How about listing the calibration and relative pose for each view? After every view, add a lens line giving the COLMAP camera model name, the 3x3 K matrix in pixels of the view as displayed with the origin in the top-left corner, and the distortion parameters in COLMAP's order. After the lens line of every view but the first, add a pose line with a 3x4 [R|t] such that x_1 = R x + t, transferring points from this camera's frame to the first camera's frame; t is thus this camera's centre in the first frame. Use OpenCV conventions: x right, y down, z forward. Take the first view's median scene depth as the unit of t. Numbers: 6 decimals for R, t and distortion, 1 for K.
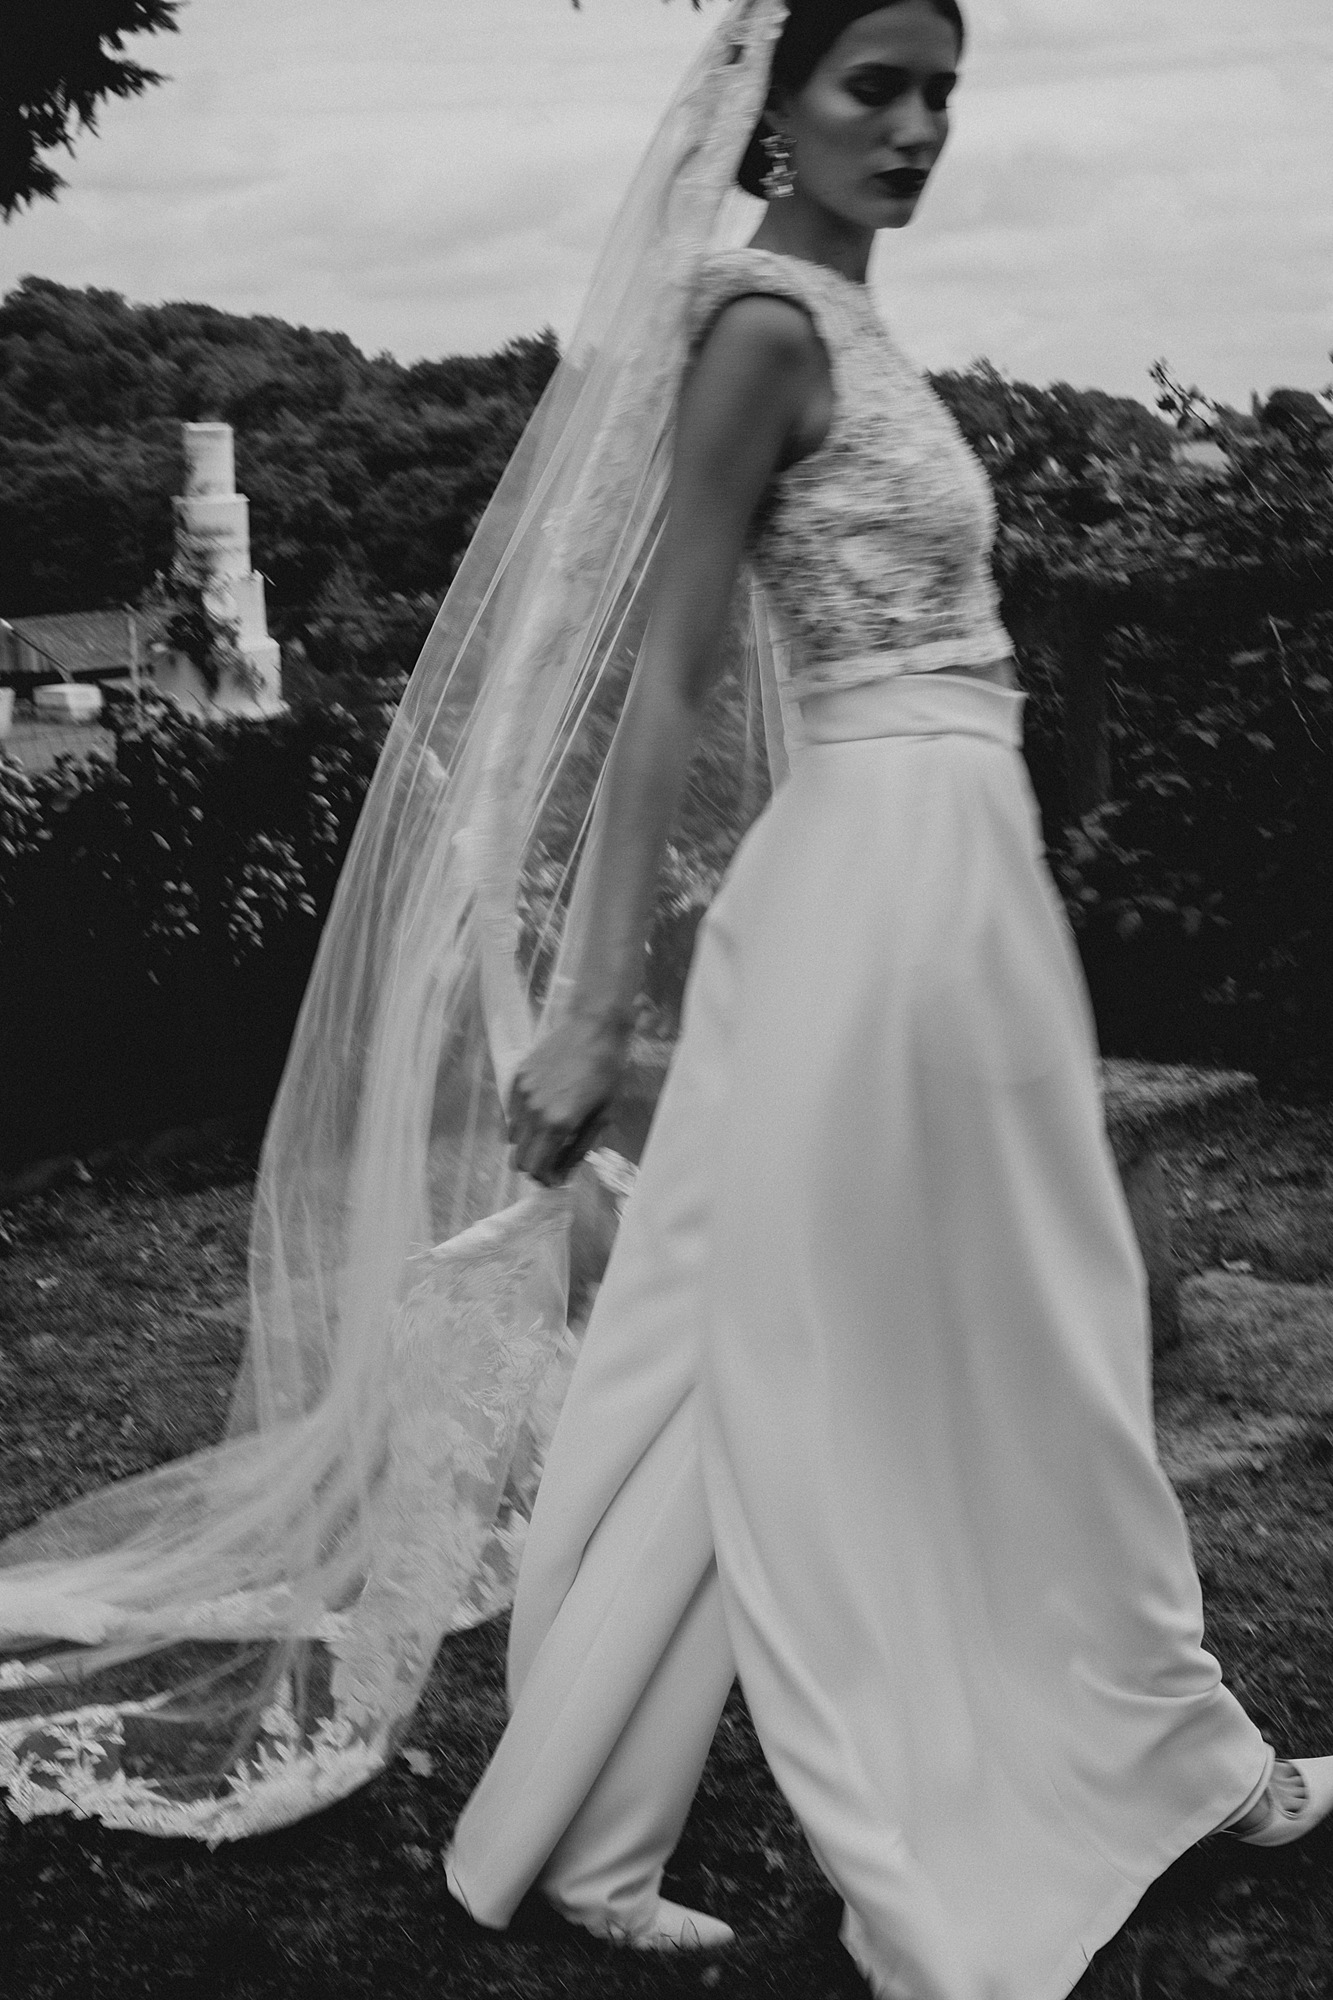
lens RADIAL K [[2919.0, 0, 666.5], [0, 2919.0, 1000.0], [0, 0, 1]] dist [-0.178800, 0.067898]
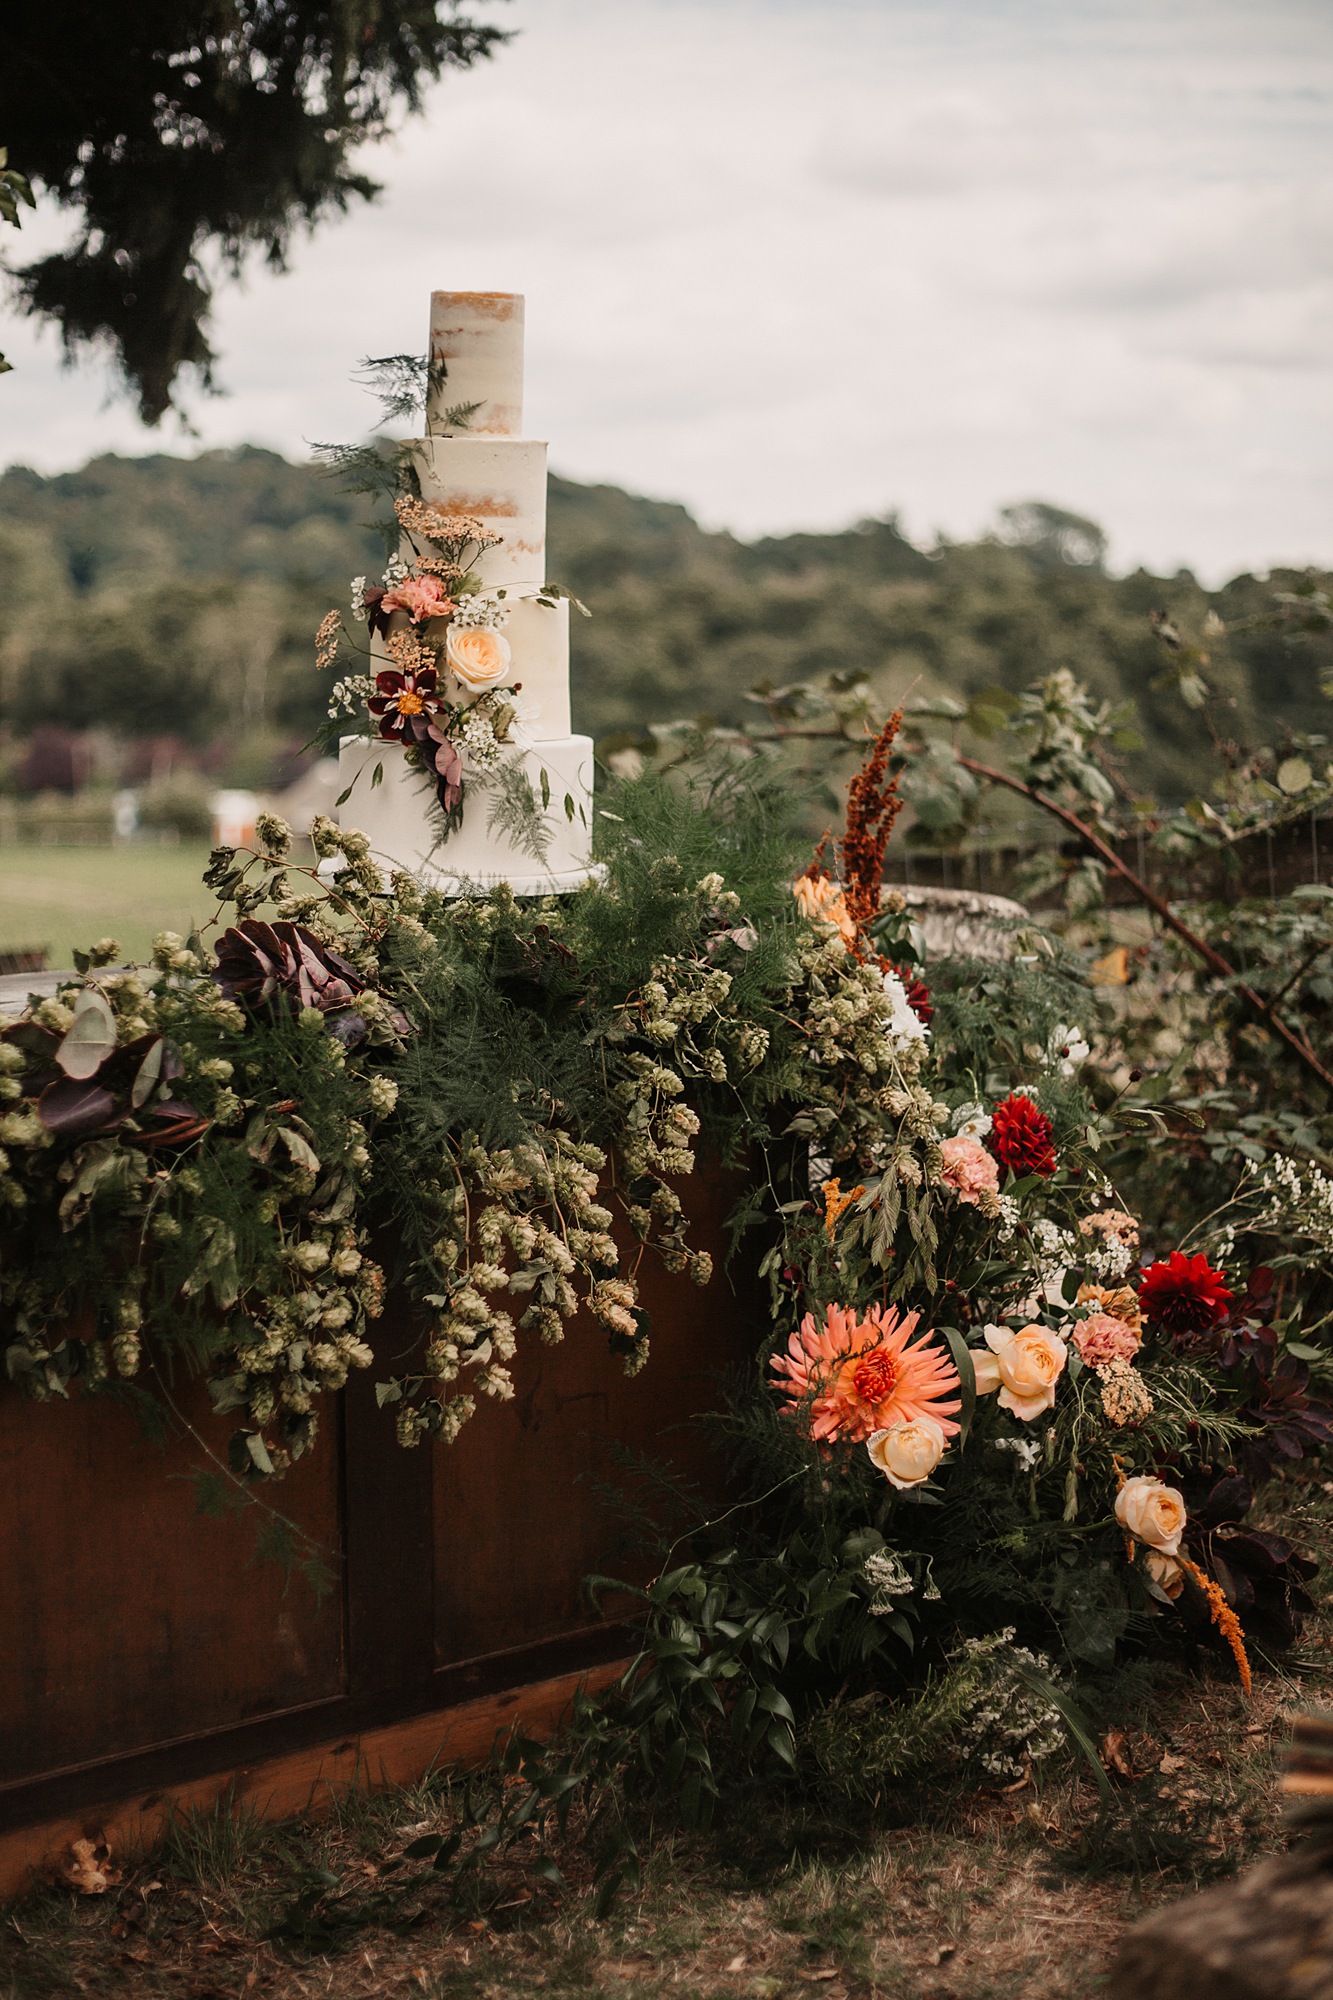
lens RADIAL K [[2707.1, 0, 886.8], [0, 2707.1, 994.2], [0, 0, 1]] dist [-0.155821, 0.060478]
pose [[0.997833, 0.052636, -0.039487, -0.065695], [-0.055460, 0.995699, -0.074209, -0.050439], [0.035411, 0.076238, 0.996461, 0.561431]]
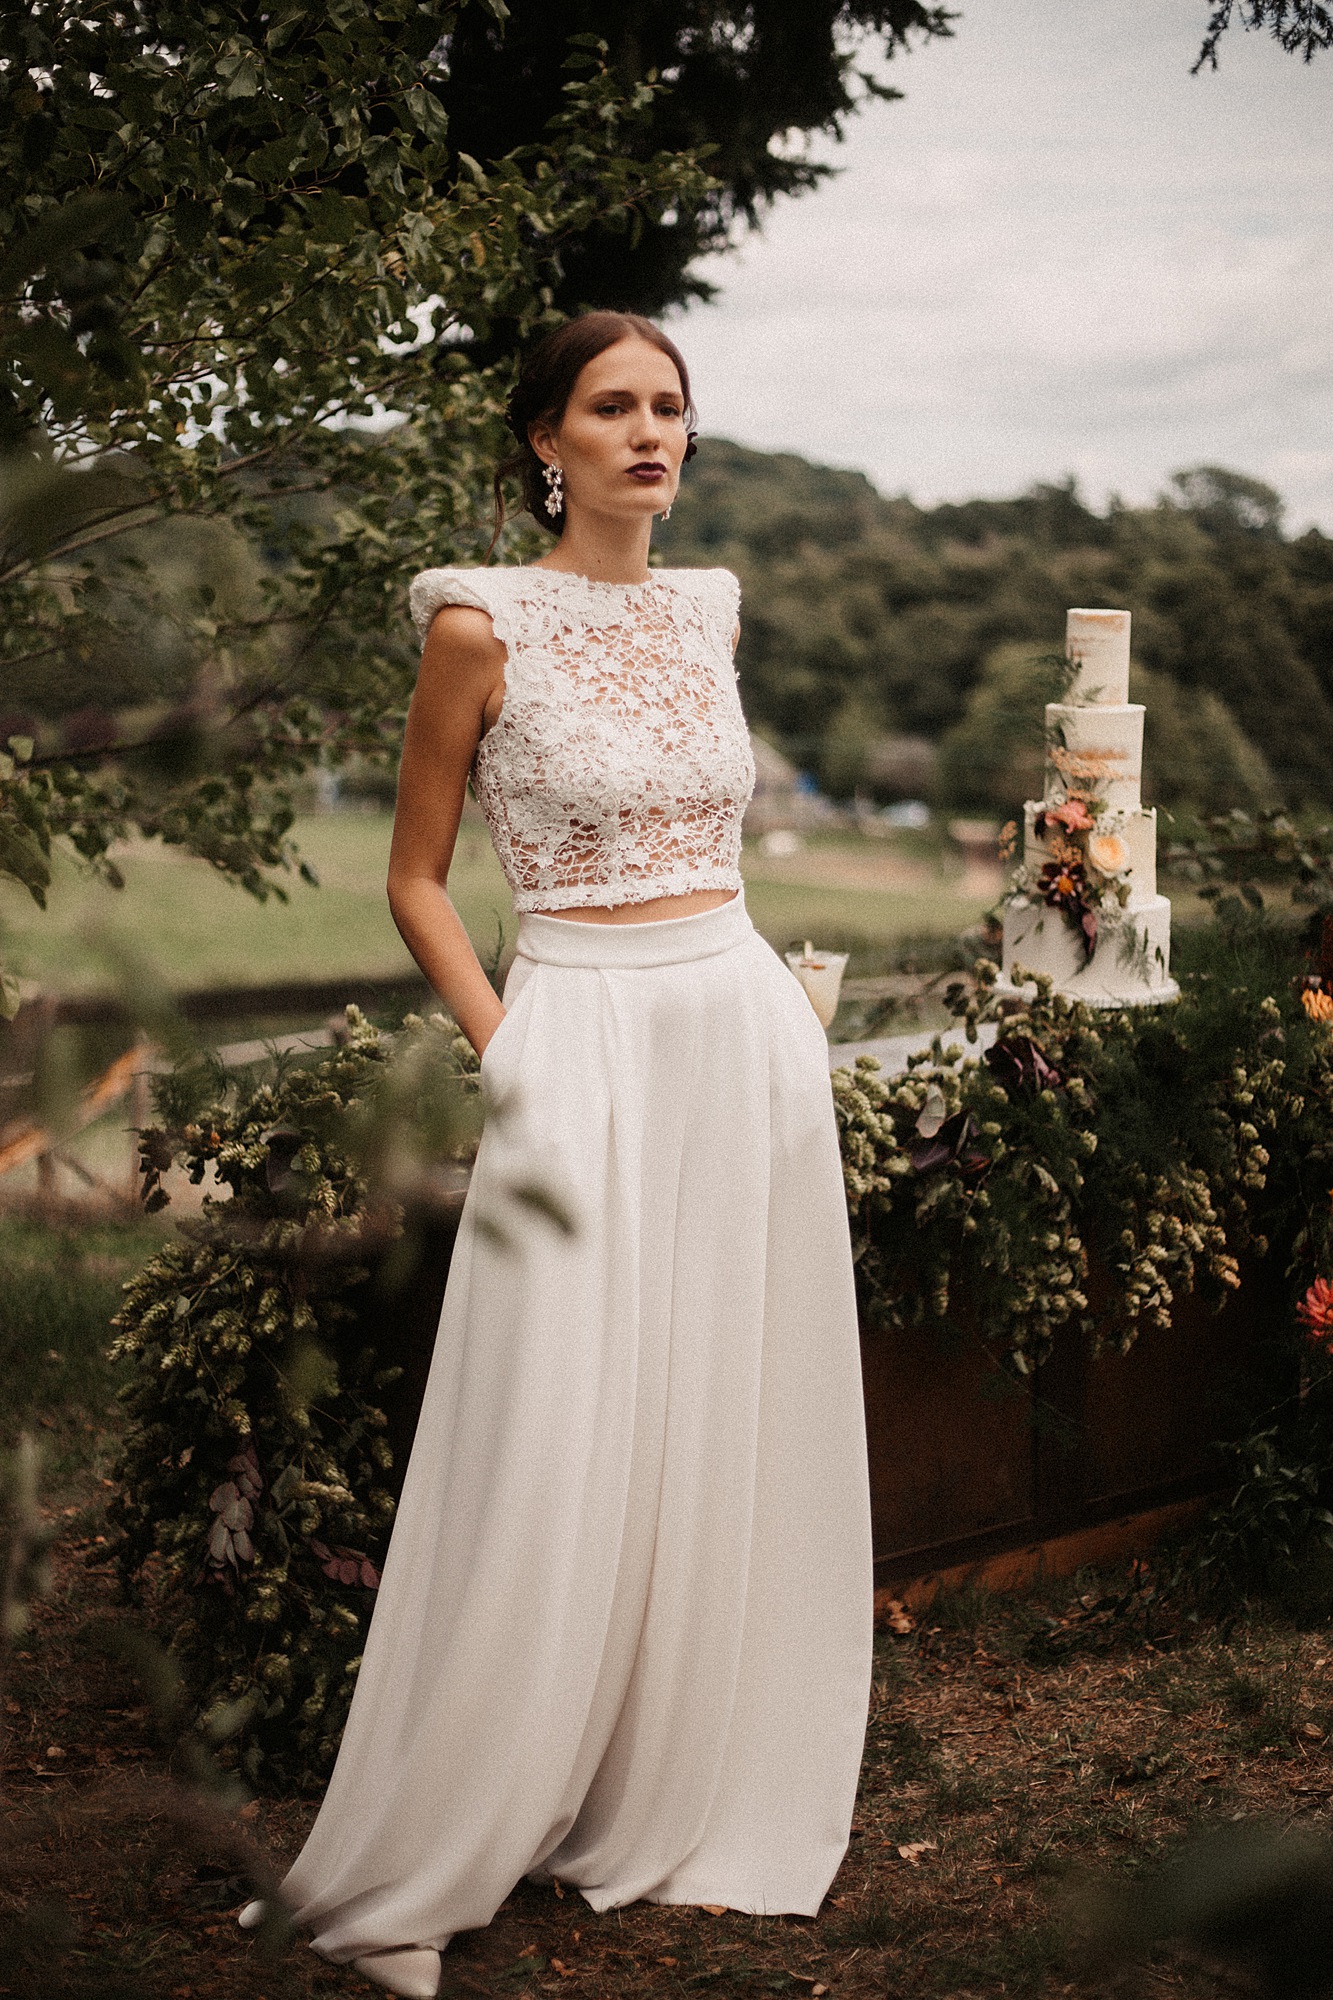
lens RADIAL K [[2919.0, 0, 666.5], [0, 2919.0, 1000.0], [0, 0, 1]] dist [-0.178800, 0.067898]
pose [[0.988311, 0.051416, -0.143522, -0.157252], [-0.057927, 0.997455, -0.041560, -0.060354], [0.141020, 0.049388, 0.988774, 0.244907]]
